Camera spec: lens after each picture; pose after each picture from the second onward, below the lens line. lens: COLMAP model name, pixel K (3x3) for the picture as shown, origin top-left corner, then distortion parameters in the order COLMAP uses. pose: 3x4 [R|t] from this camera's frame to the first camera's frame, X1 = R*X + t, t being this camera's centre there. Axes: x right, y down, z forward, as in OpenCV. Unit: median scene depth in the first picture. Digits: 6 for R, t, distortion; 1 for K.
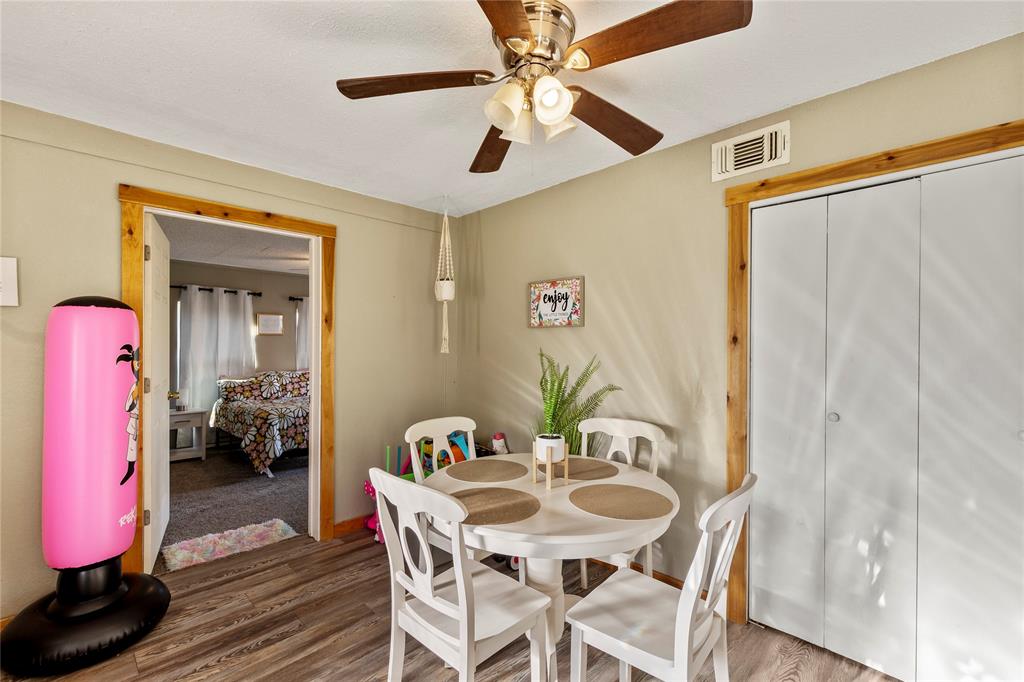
lens RADIAL K [[445.9, 0, 510.6], [0, 445.9, 340.7], [0, 0, 1]] dist [-0.002504, -0.000118]
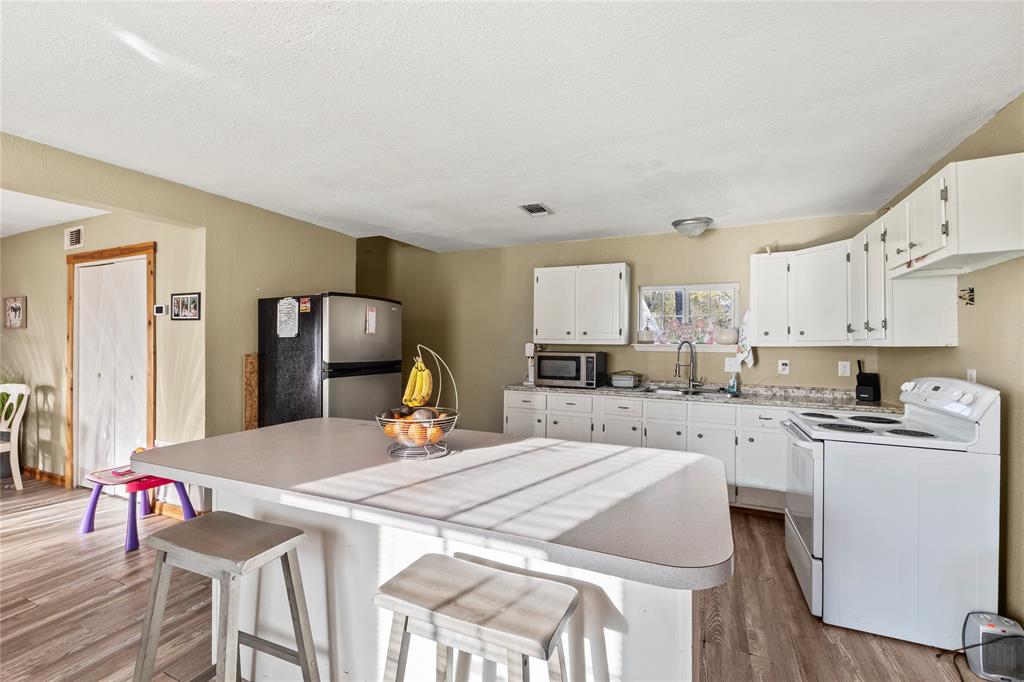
lens RADIAL K [[445.9, 0, 516.6], [0, 445.9, 344.0], [0, 0, 1]] dist [-0.002504, -0.000118]
pose [[0.944236, 0.002495, 0.329260, 1.617834], [-0.003512, 0.999991, 0.002495, 0.020102], [-0.329251, -0.003512, 0.944236, -1.352033]]
